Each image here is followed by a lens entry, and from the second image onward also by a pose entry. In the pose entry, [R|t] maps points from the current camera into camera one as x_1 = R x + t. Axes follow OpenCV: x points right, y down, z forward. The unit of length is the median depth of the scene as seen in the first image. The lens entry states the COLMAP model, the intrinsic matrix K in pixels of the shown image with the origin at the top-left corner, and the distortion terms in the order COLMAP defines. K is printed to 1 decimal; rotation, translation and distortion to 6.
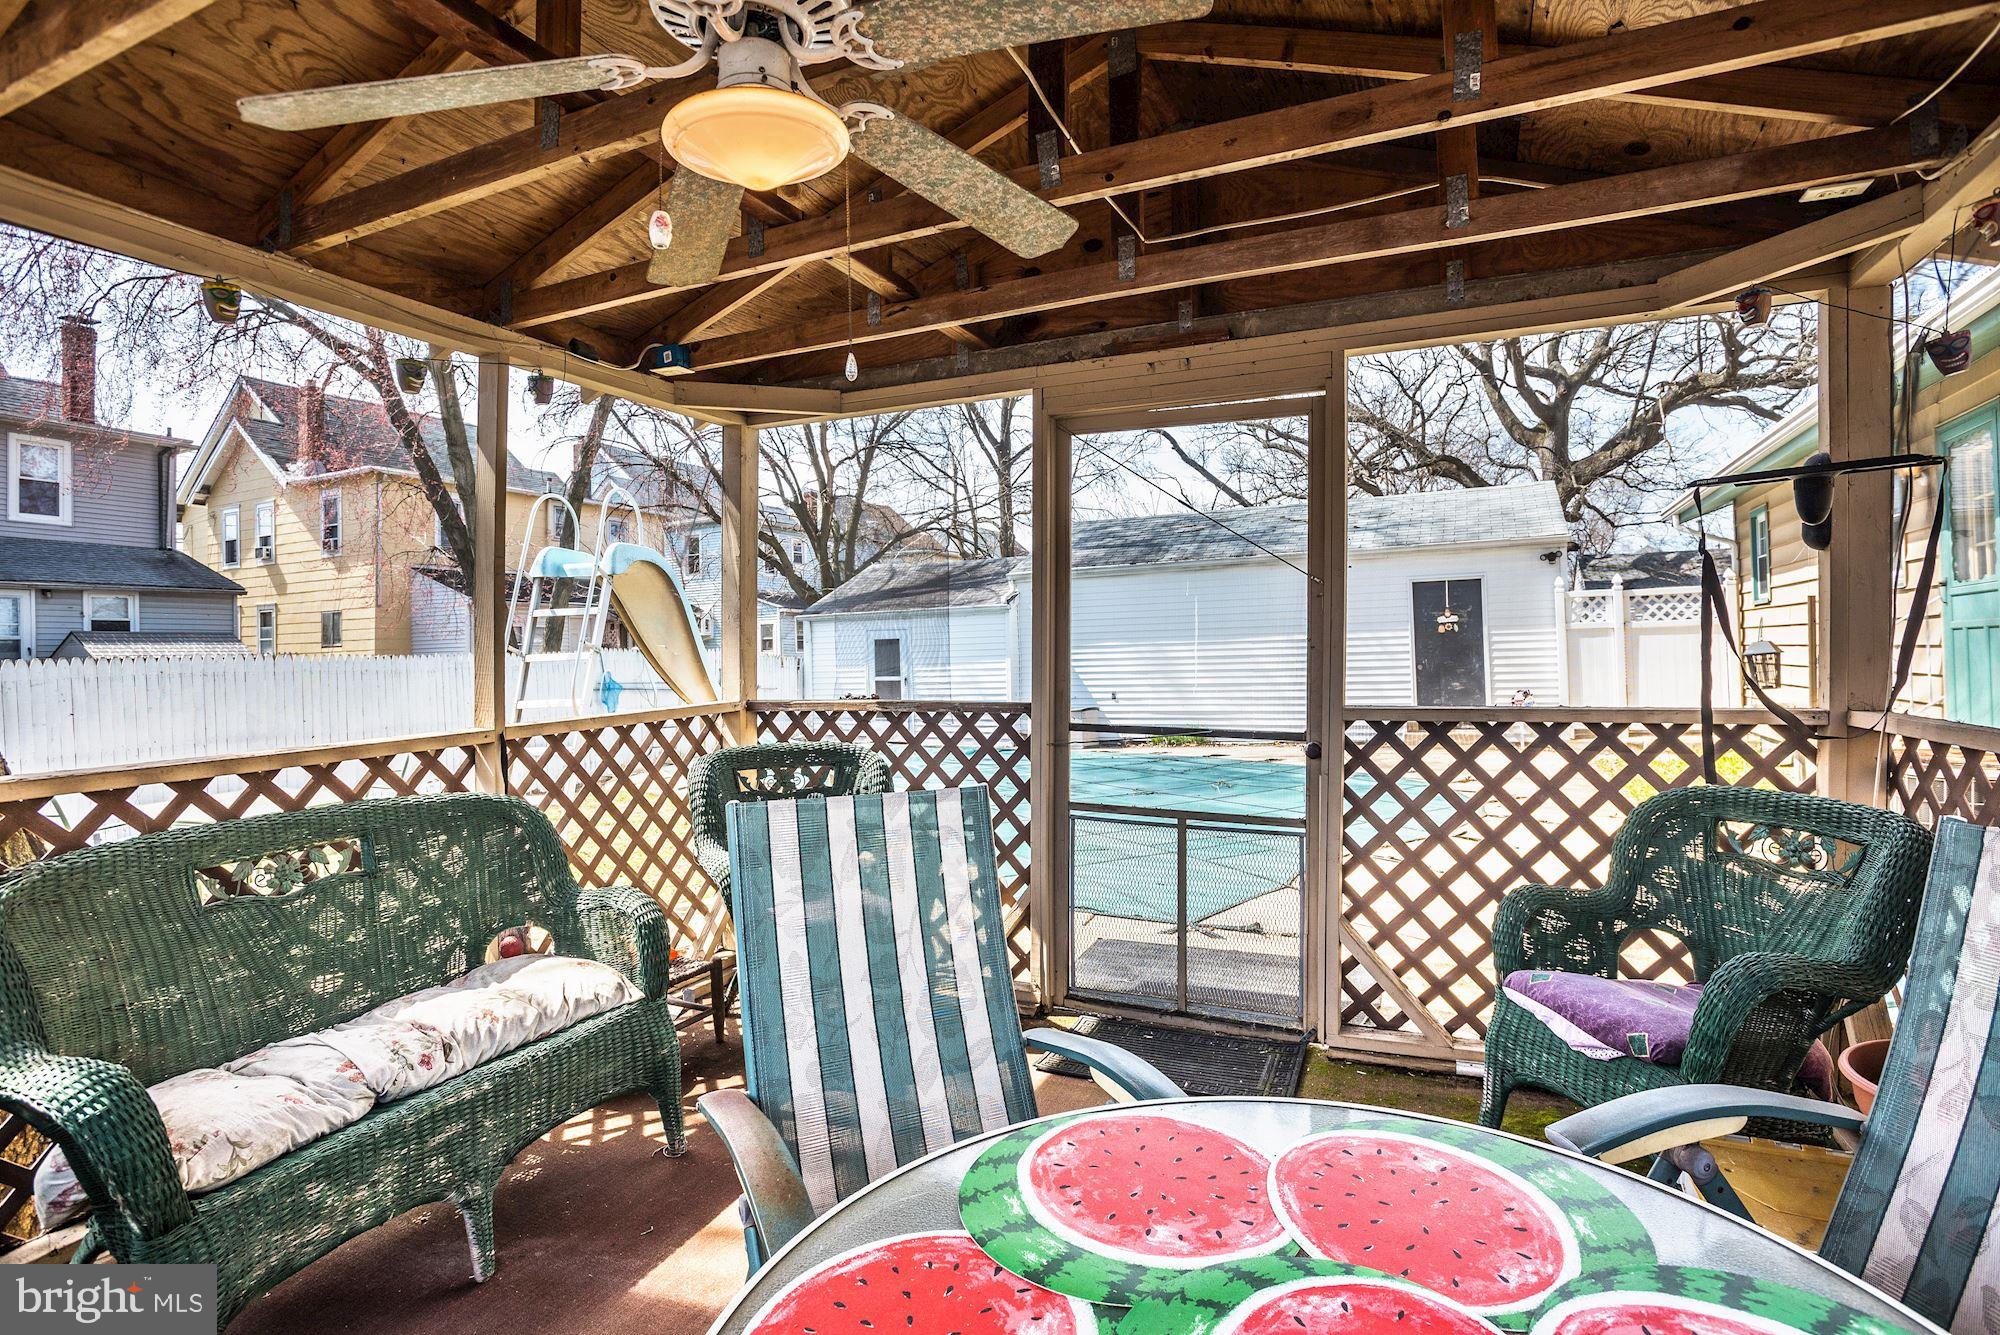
lens RADIAL K [[995.0, 0, 987.5], [0, 995.0, 645.0], [0, 0, 1]] dist [-0.054532, 0.031283]
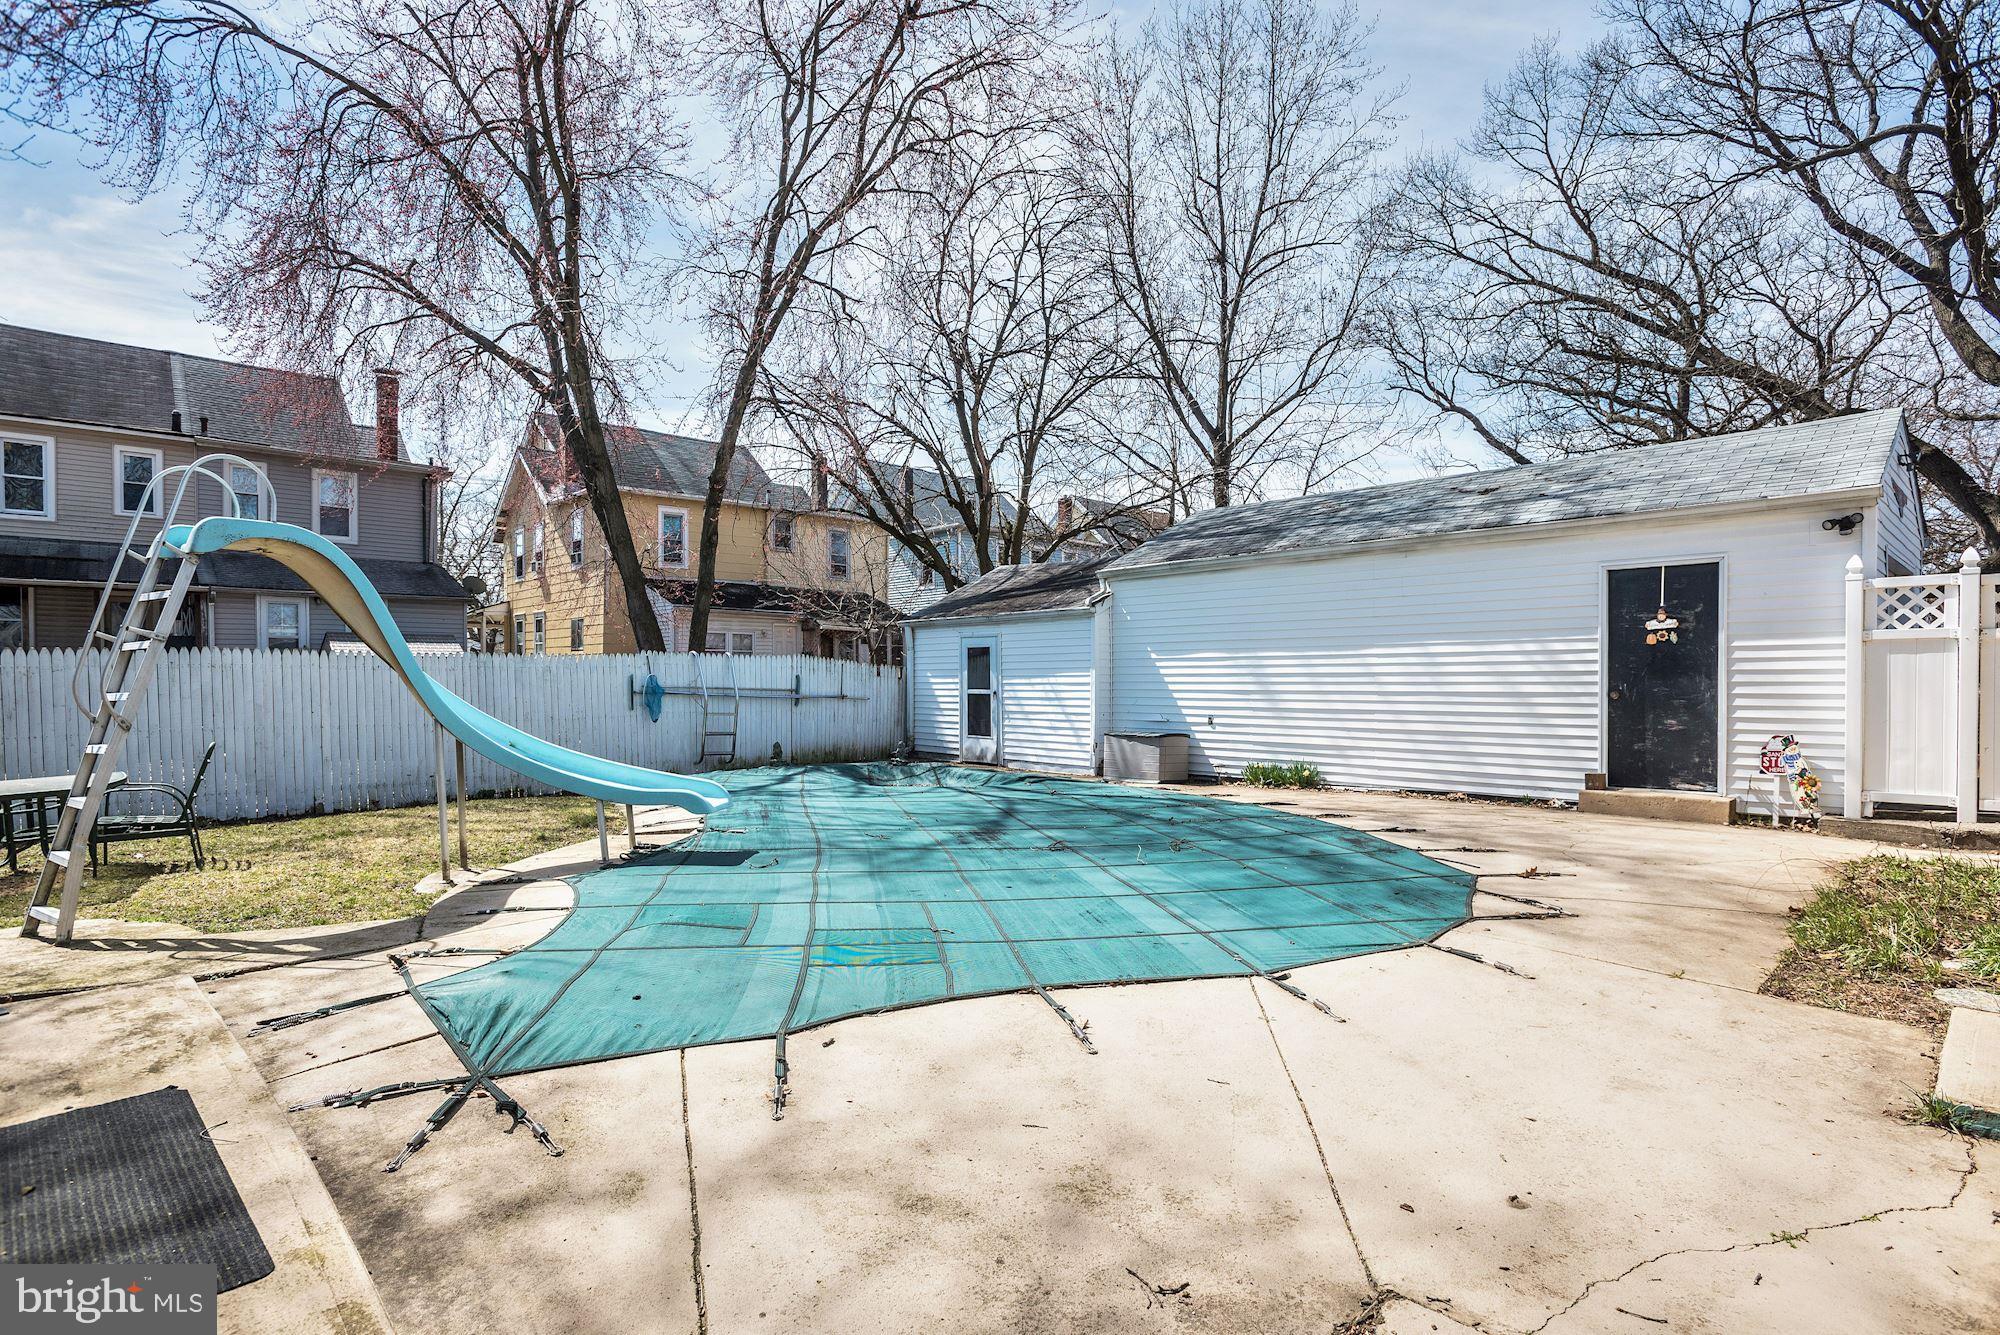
lens RADIAL K [[980.3, 0, 997.7], [0, 980.3, 664.9], [0, 0, 1]] dist [-0.049039, 0.028141]
pose [[0.932345, 0.018062, -0.361118, 0.260912], [-0.016284, 0.999836, 0.007966, 0.002911], [0.361202, -0.001546, 0.932486, 0.211625]]
